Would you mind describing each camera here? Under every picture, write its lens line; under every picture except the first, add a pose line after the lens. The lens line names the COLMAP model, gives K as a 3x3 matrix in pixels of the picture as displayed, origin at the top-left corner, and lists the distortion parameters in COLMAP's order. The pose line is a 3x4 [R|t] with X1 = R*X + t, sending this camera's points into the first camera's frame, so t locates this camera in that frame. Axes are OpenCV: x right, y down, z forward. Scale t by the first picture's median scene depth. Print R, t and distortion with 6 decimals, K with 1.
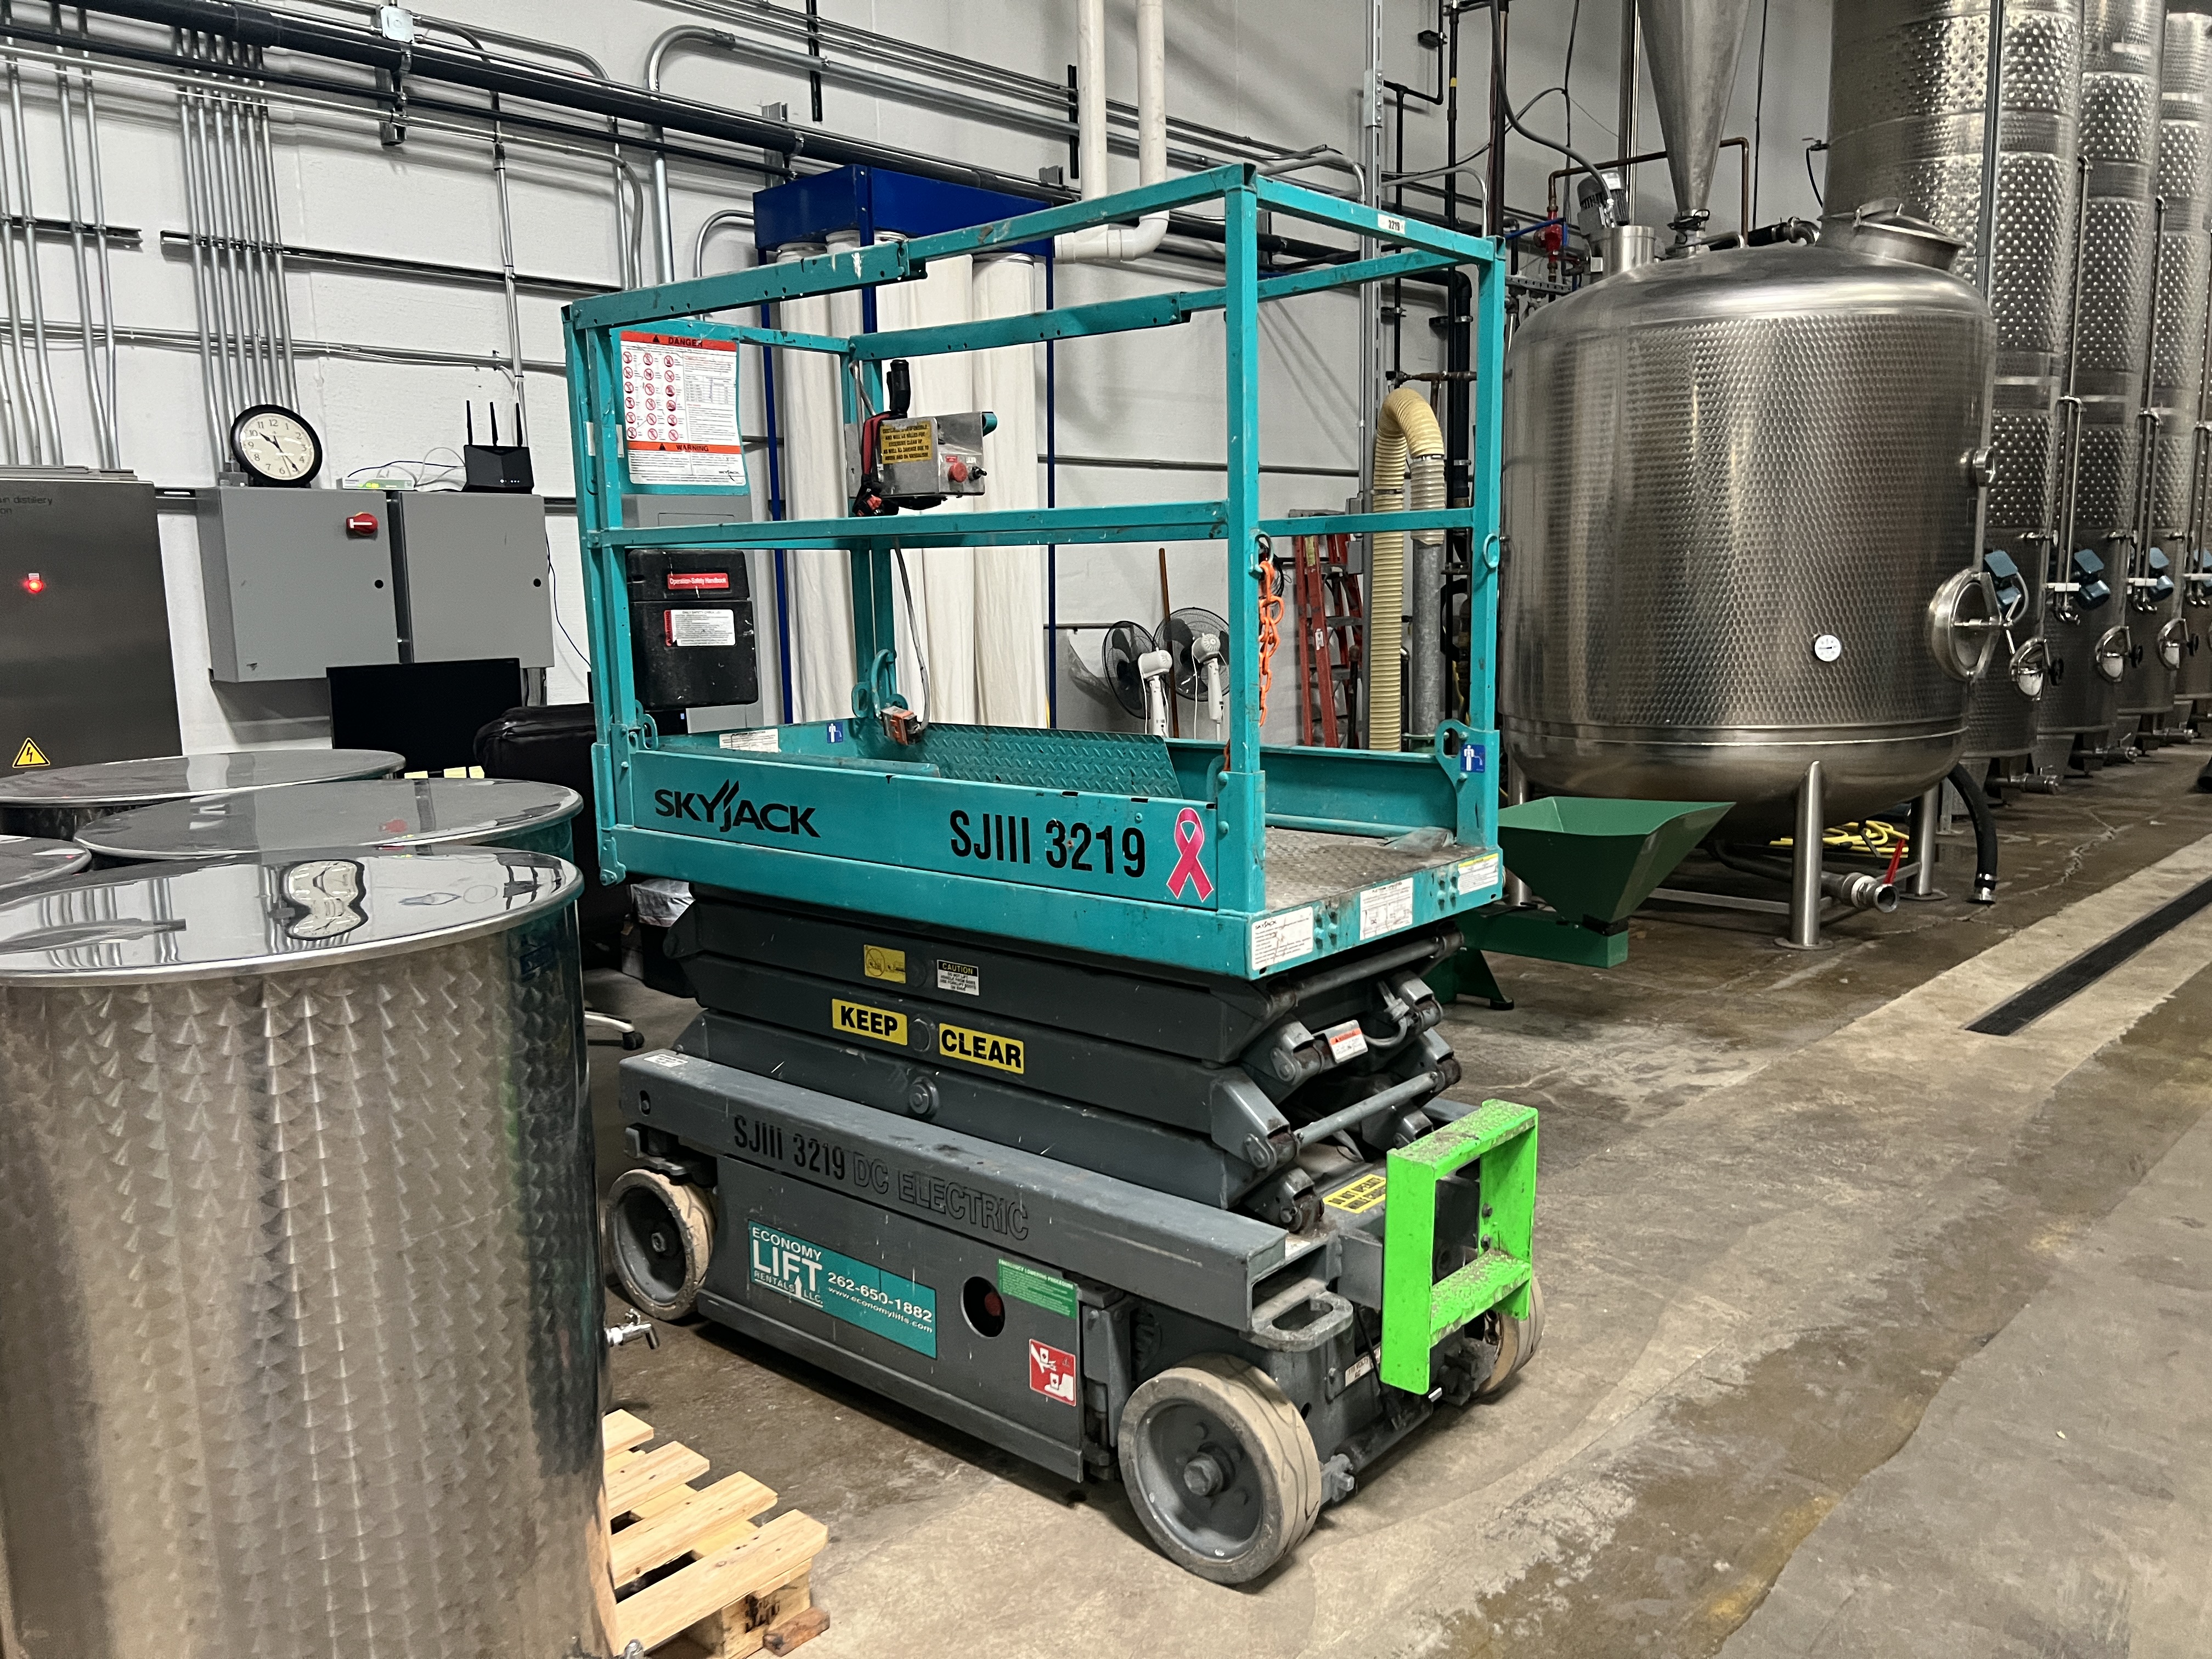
lens RADIAL K [[1706.6, 0, 1105.6], [0, 1706.6, 866.4], [0, 0, 1]] dist [0.054265, -0.066440]
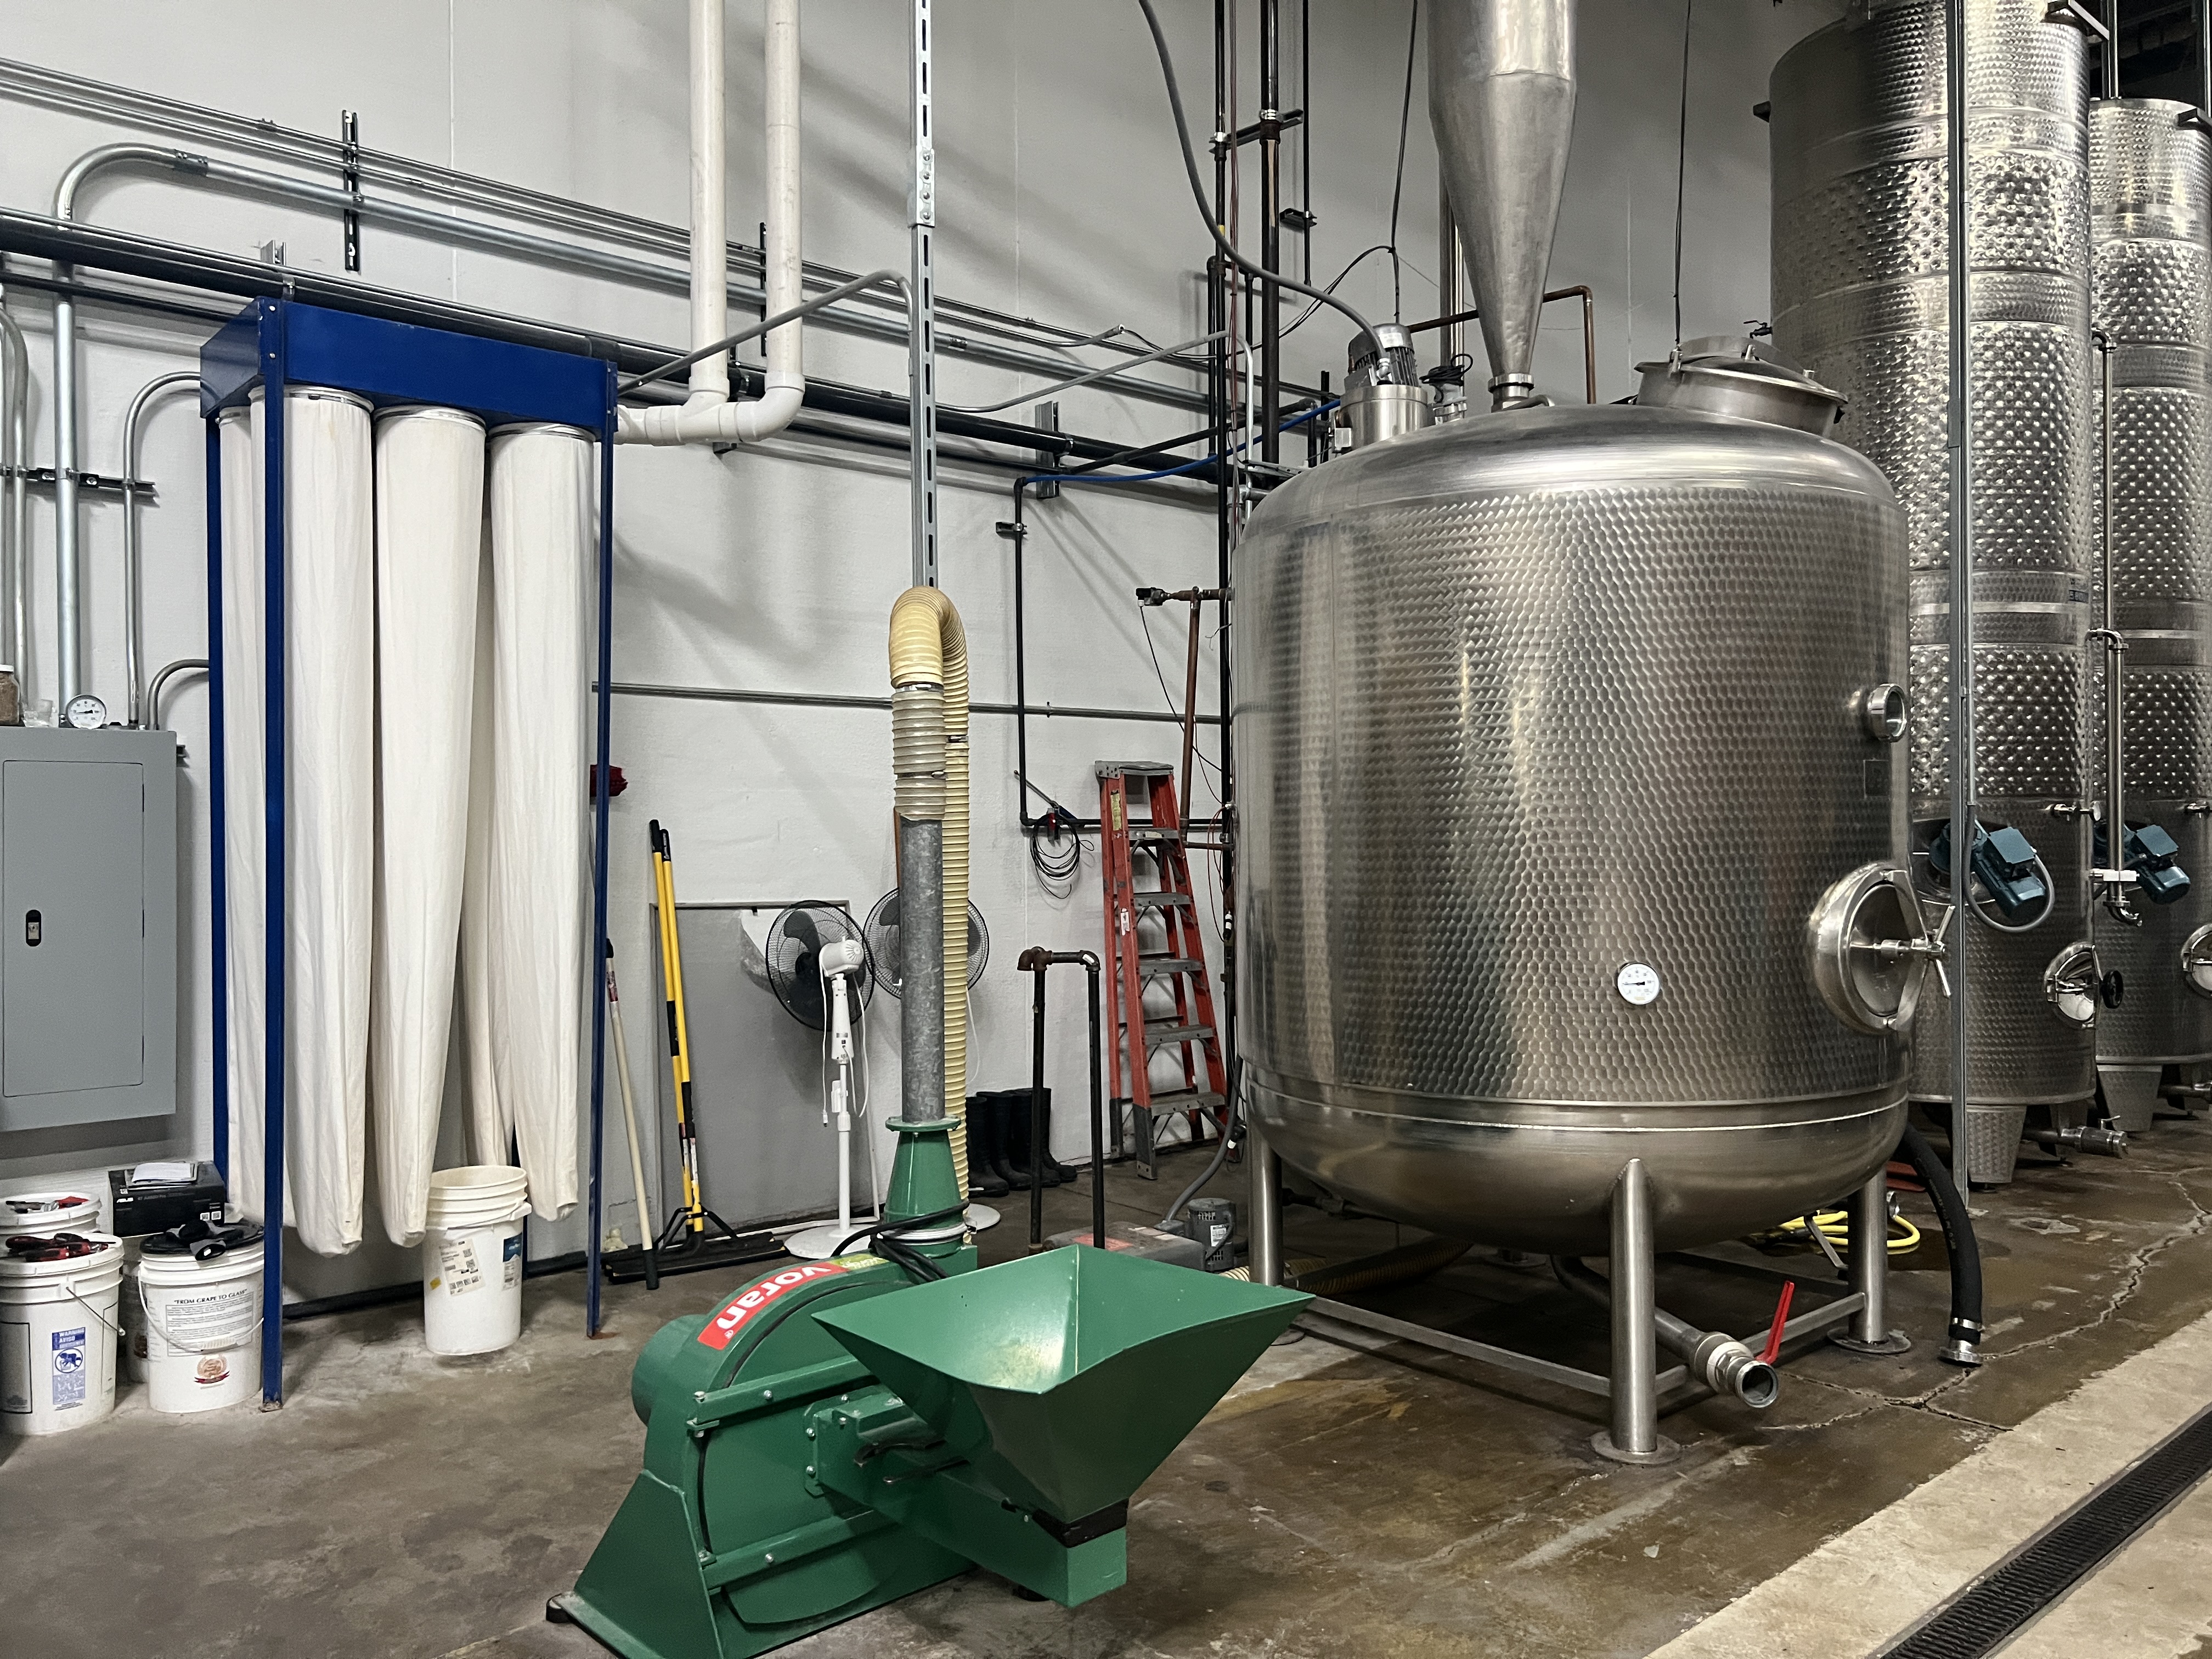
lens RADIAL K [[1685.7, 0, 1106.0], [0, 1685.7, 829.5], [0, 0, 1]] dist [0.056079, -0.068142]
pose [[0.995937, 0.013753, -0.088996, 0.236305], [-0.027951, 0.986669, -0.160319, -0.065165], [0.085605, 0.162155, 0.983045, 0.297615]]
